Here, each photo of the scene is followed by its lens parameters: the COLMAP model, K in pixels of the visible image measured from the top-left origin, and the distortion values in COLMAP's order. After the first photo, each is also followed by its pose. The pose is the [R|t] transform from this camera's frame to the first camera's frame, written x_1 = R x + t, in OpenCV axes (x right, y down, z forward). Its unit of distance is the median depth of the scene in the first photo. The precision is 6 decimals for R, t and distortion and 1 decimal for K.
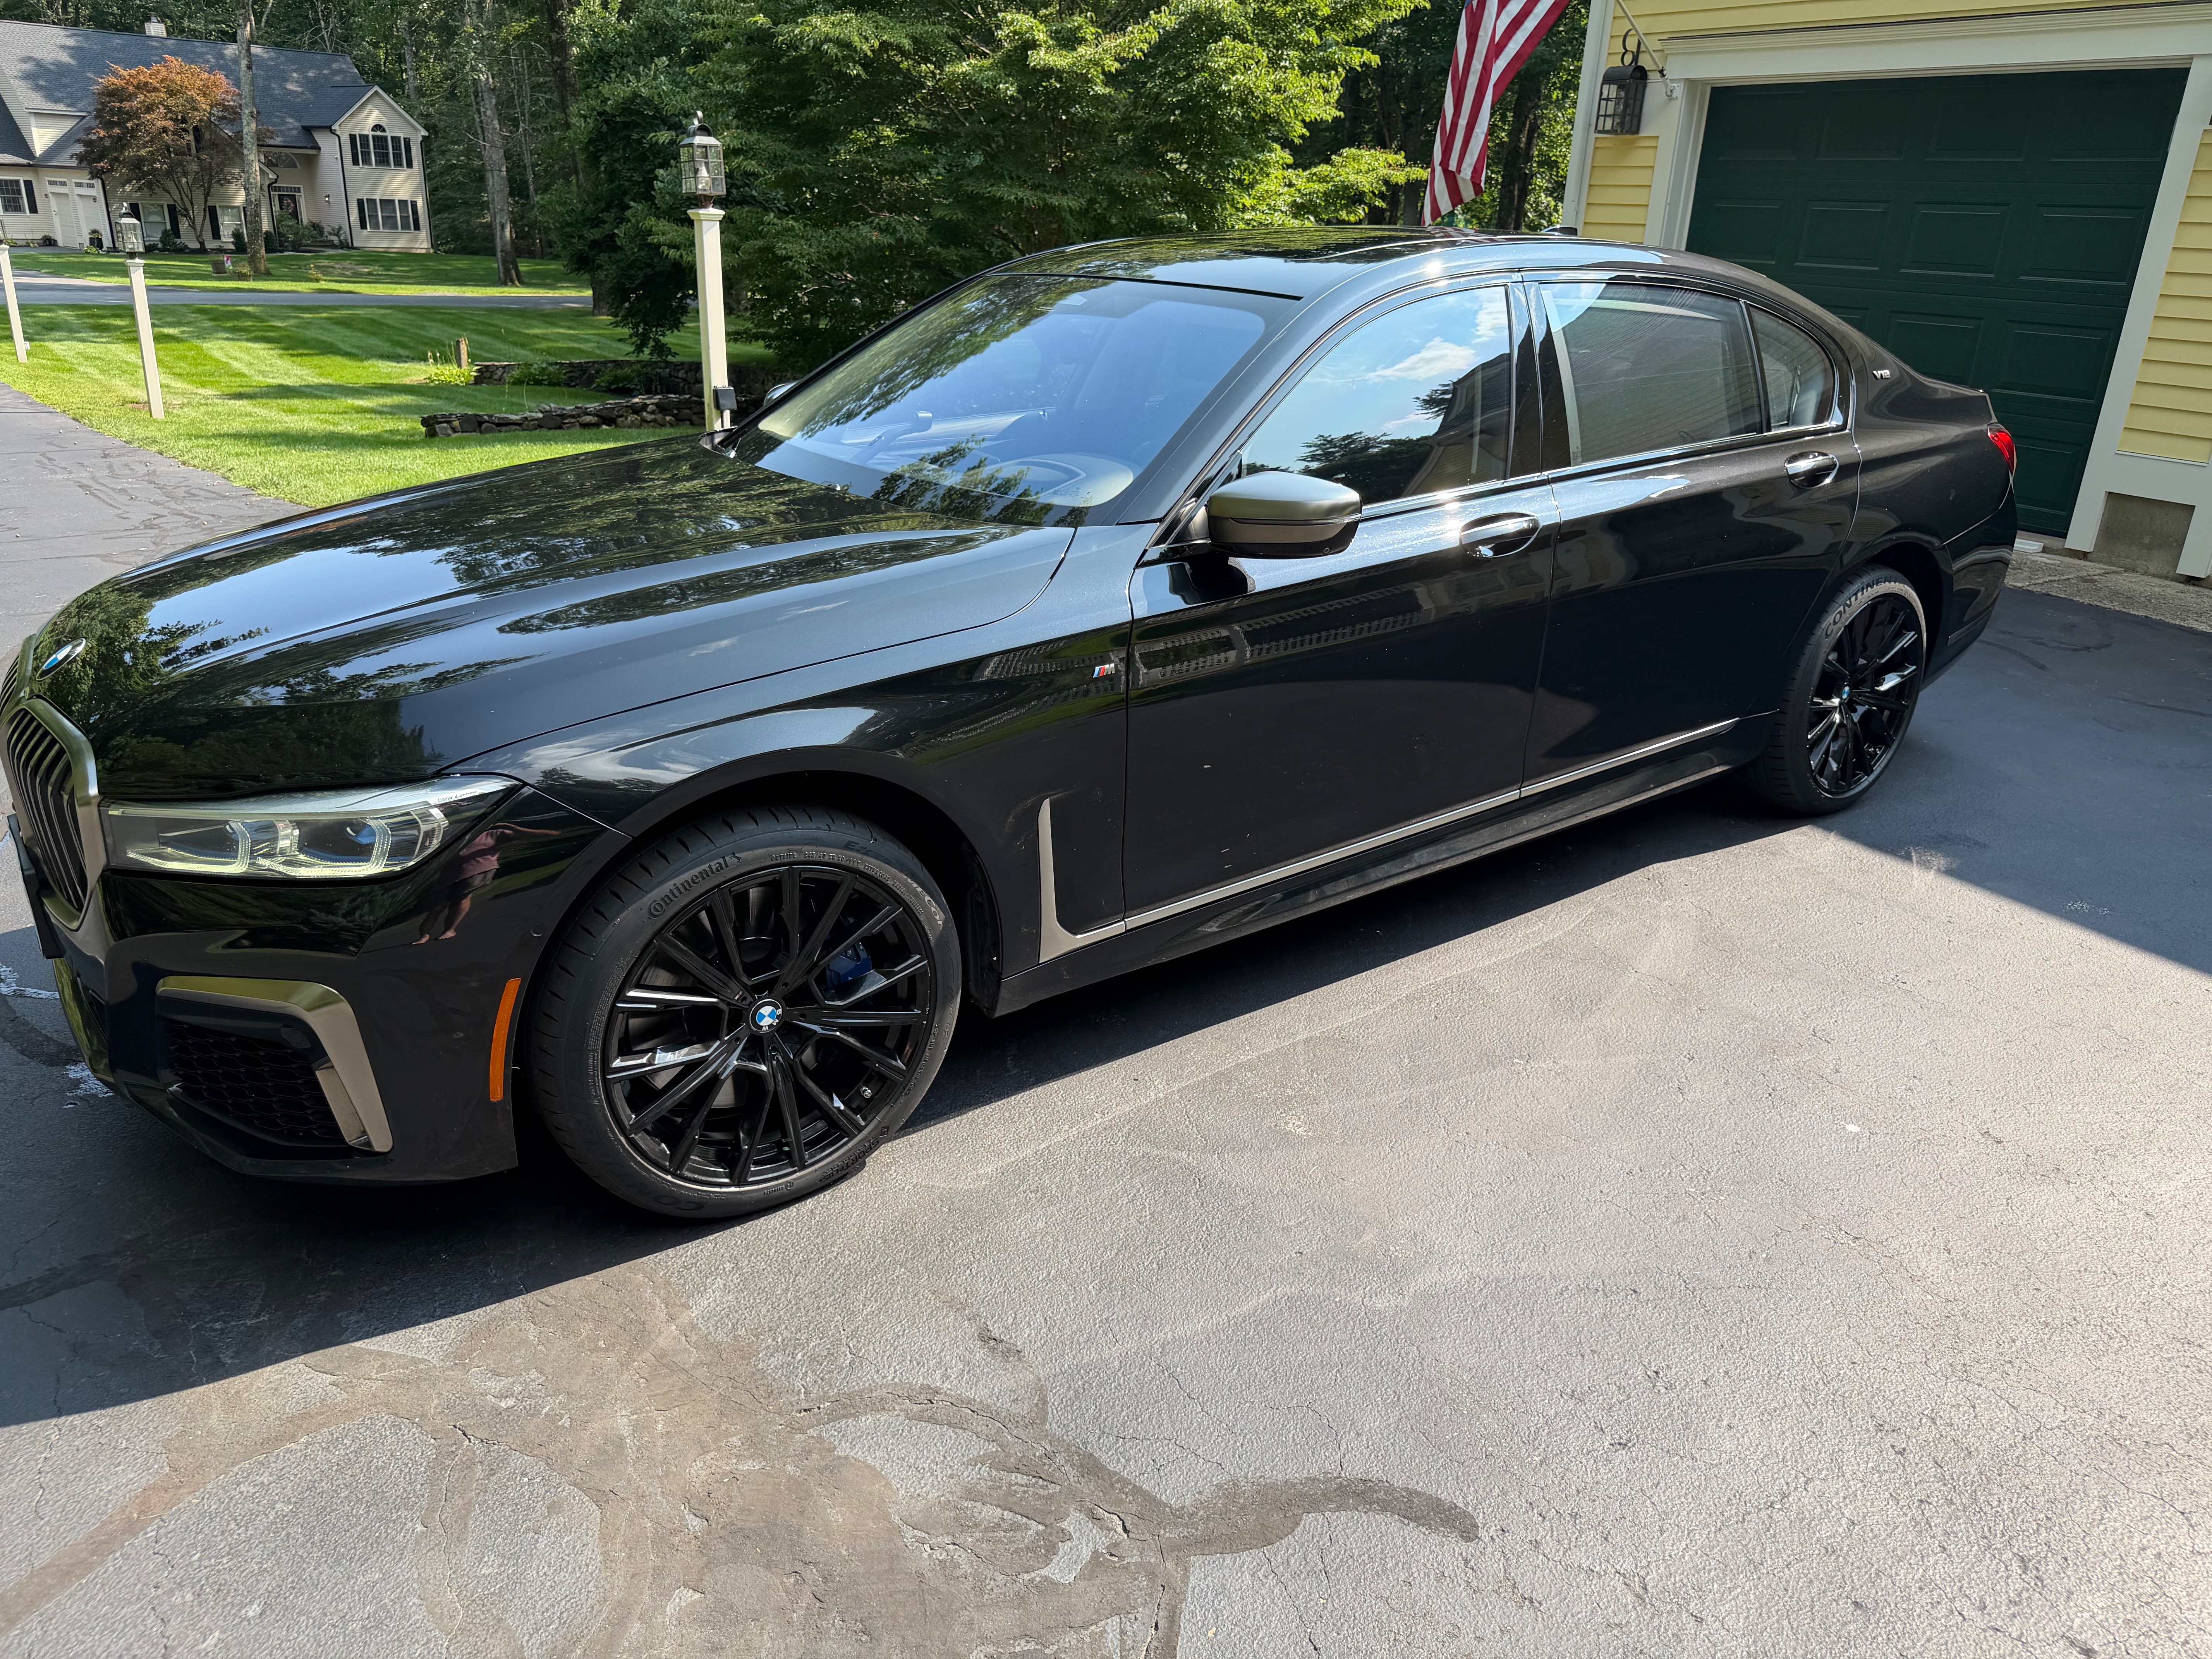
lens RADIAL K [[1541.6, 0, 1117.0], [0, 1541.6, 832.0], [0, 0, 1]] dist [0.024580, -0.028589]
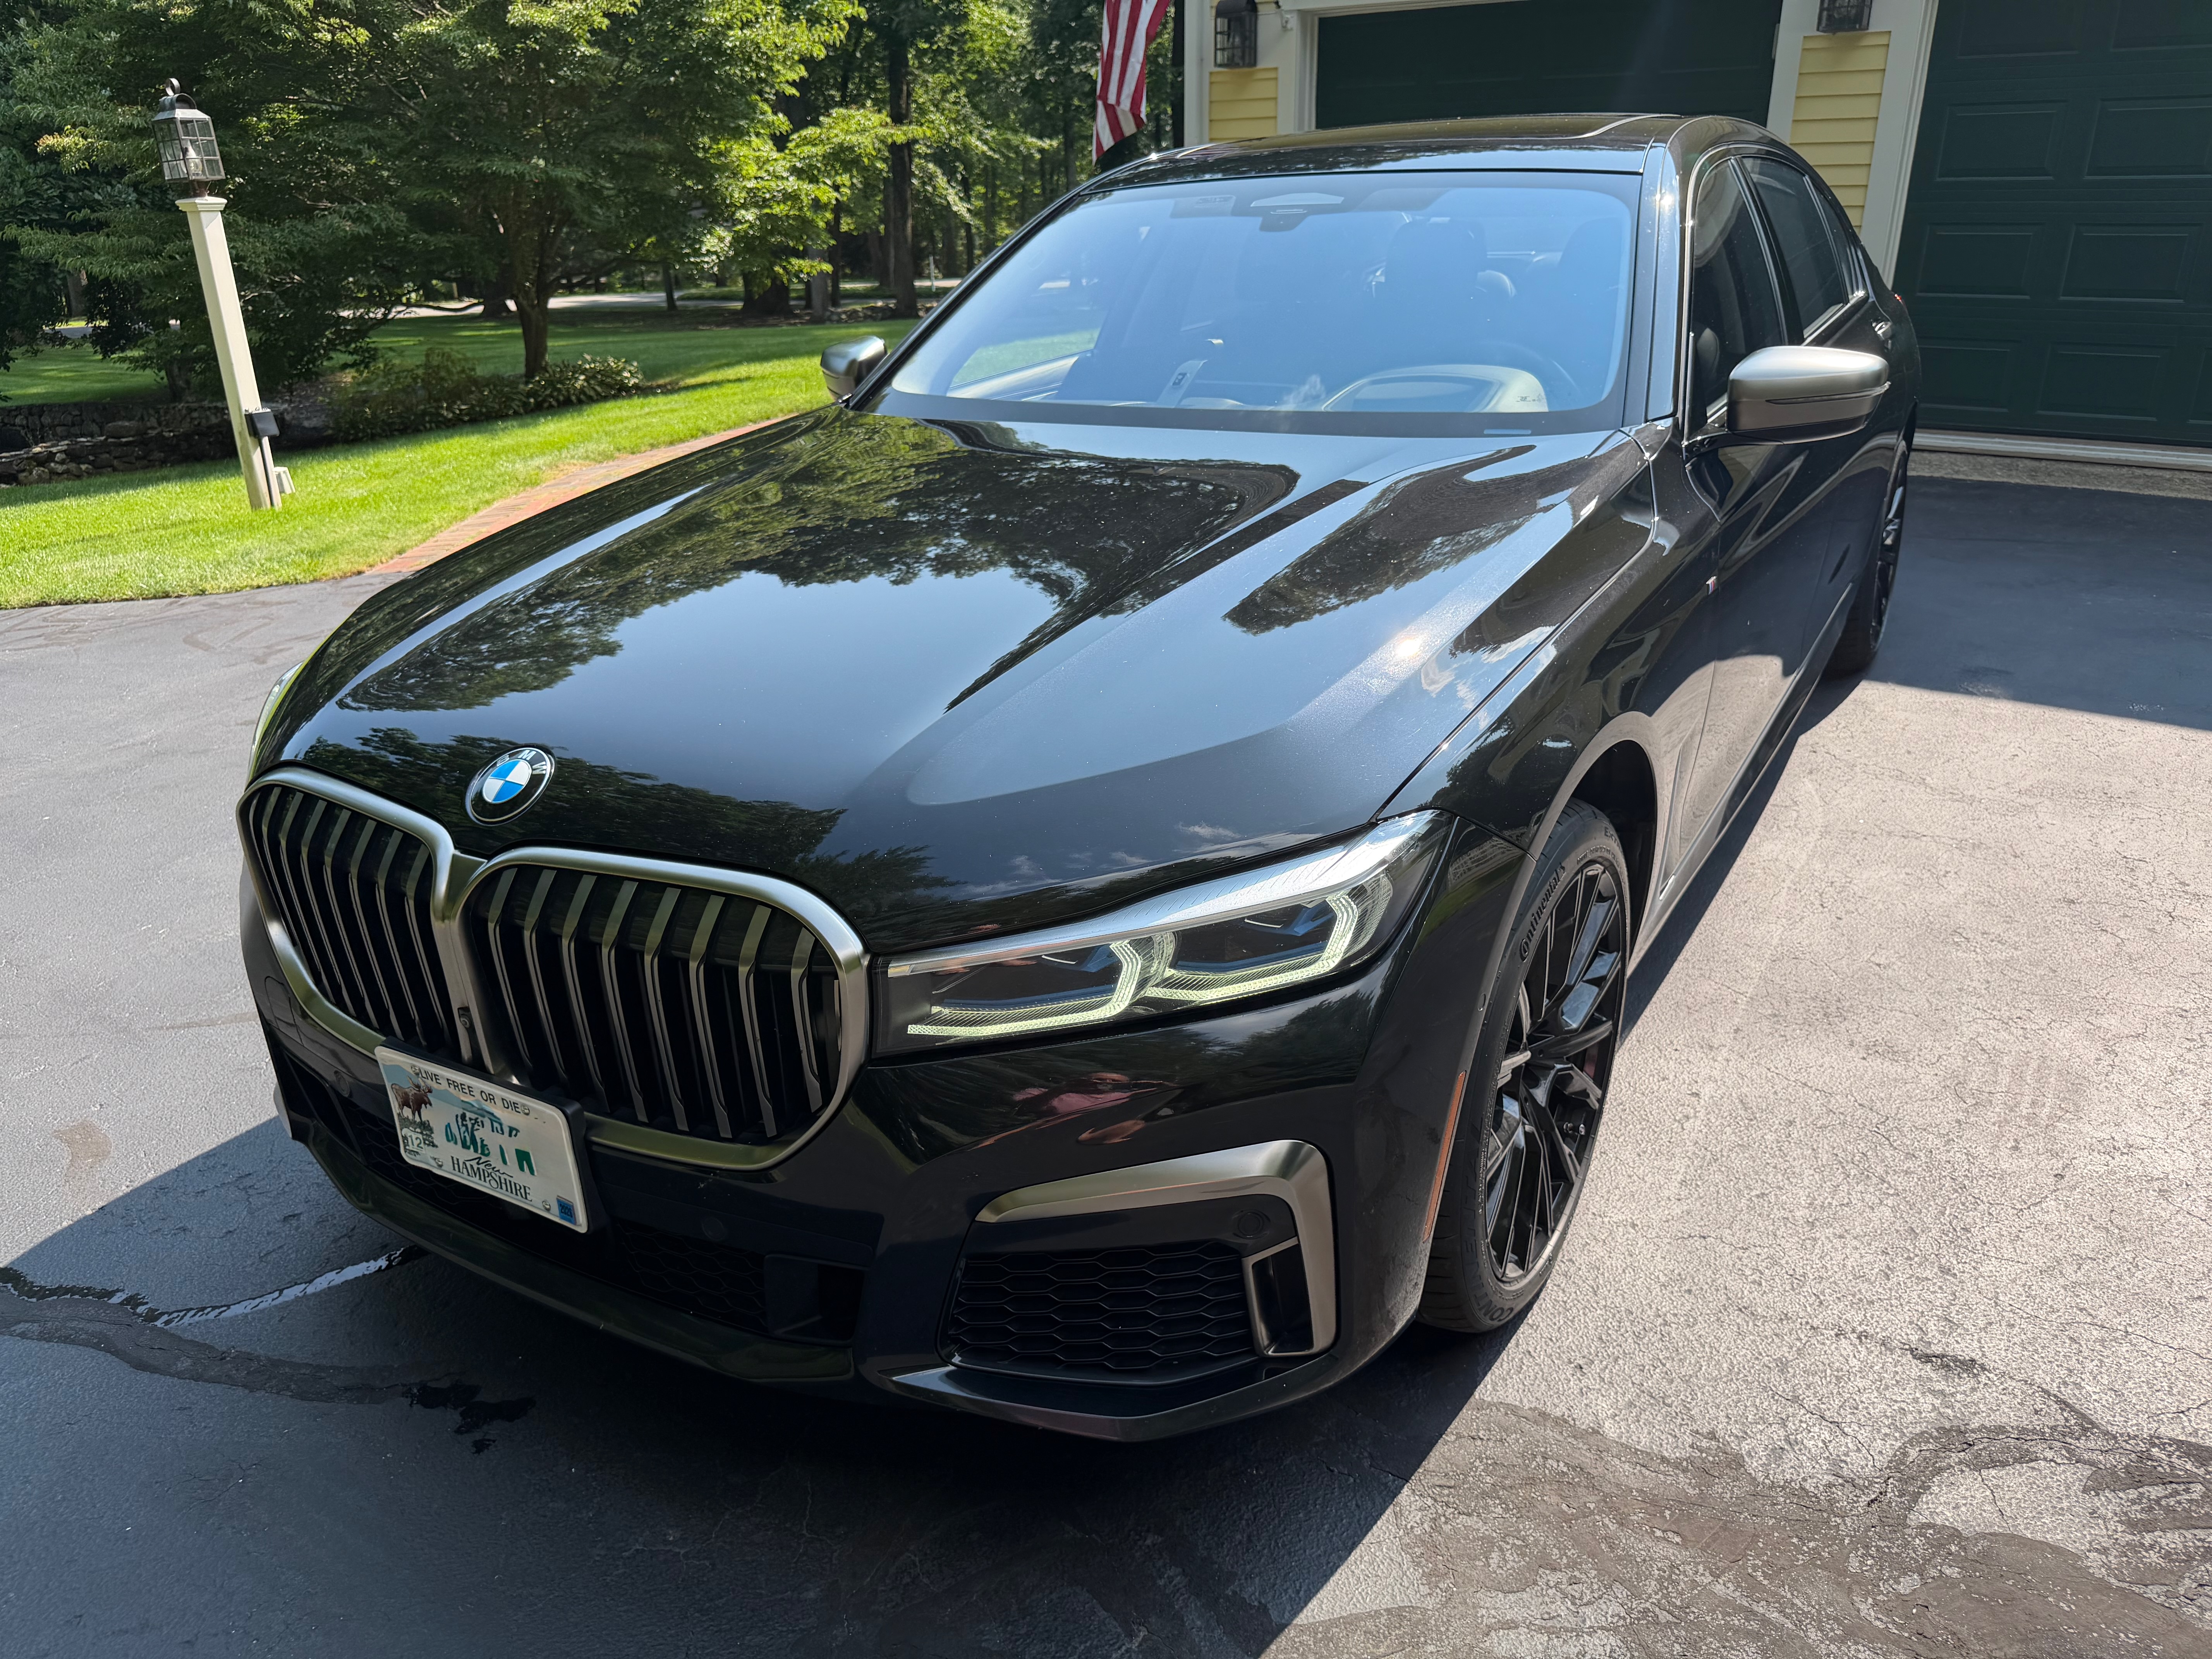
lens RADIAL K [[1541.6, 0, 1107.2], [0, 1541.6, 827.0], [0, 0, 1]] dist [0.024580, -0.028589]
pose [[0.923965, -0.192128, 0.330719, -0.617429], [0.188906, 0.981089, 0.042187, -0.067881], [-0.332570, 0.023496, 0.942786, 0.274537]]
